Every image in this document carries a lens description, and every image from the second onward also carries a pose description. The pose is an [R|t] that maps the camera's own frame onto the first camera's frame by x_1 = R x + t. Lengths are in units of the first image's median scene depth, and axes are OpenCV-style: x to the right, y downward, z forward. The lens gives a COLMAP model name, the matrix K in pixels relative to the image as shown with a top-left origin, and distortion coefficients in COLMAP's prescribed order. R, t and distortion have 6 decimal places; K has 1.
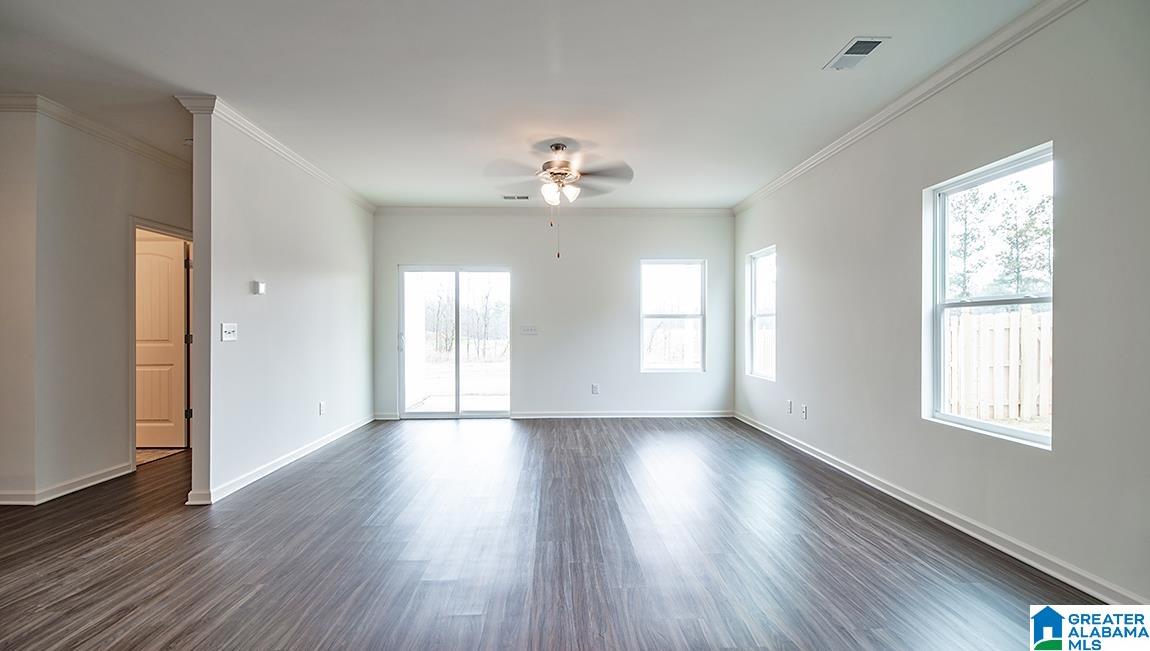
lens RADIAL K [[515.4, 0, 565.8], [0, 515.4, 328.0], [0, 0, 1]] dist [0.001857, -0.003717]
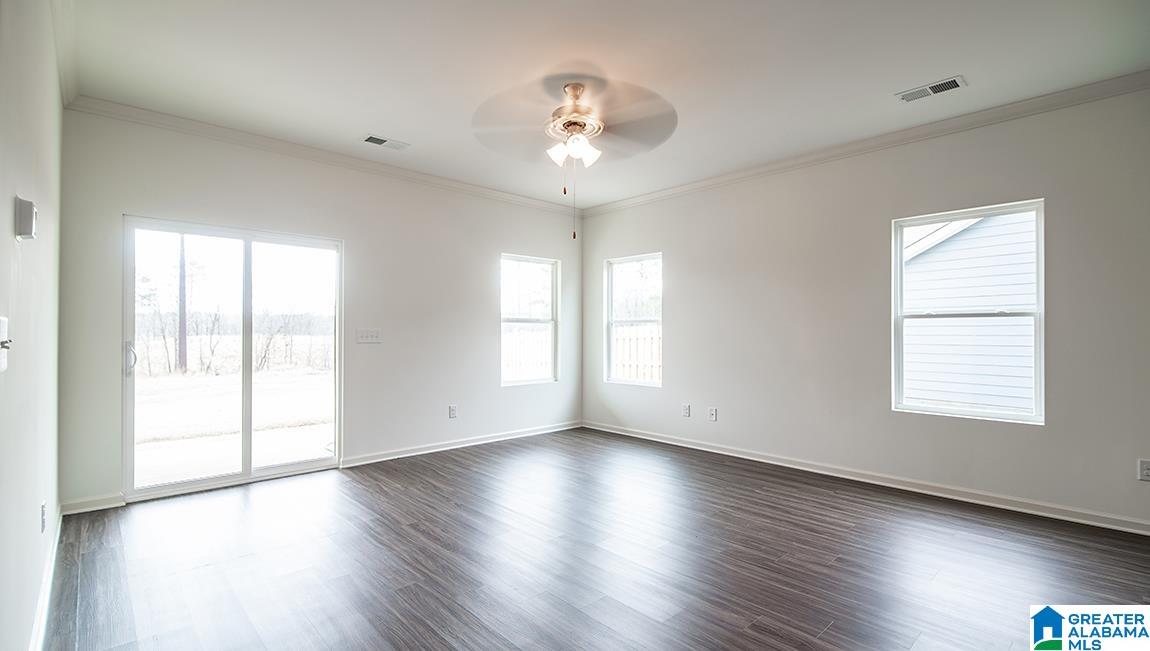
lens RADIAL K [[515.4, 0, 572.9], [0, 515.4, 330.4], [0, 0, 1]] dist [0.001857, -0.003717]
pose [[0.748757, 0.006091, 0.662817, -0.326079], [-0.002263, 0.999975, -0.006632, -0.000570], [-0.662841, 0.003465, 0.748752, 0.292642]]
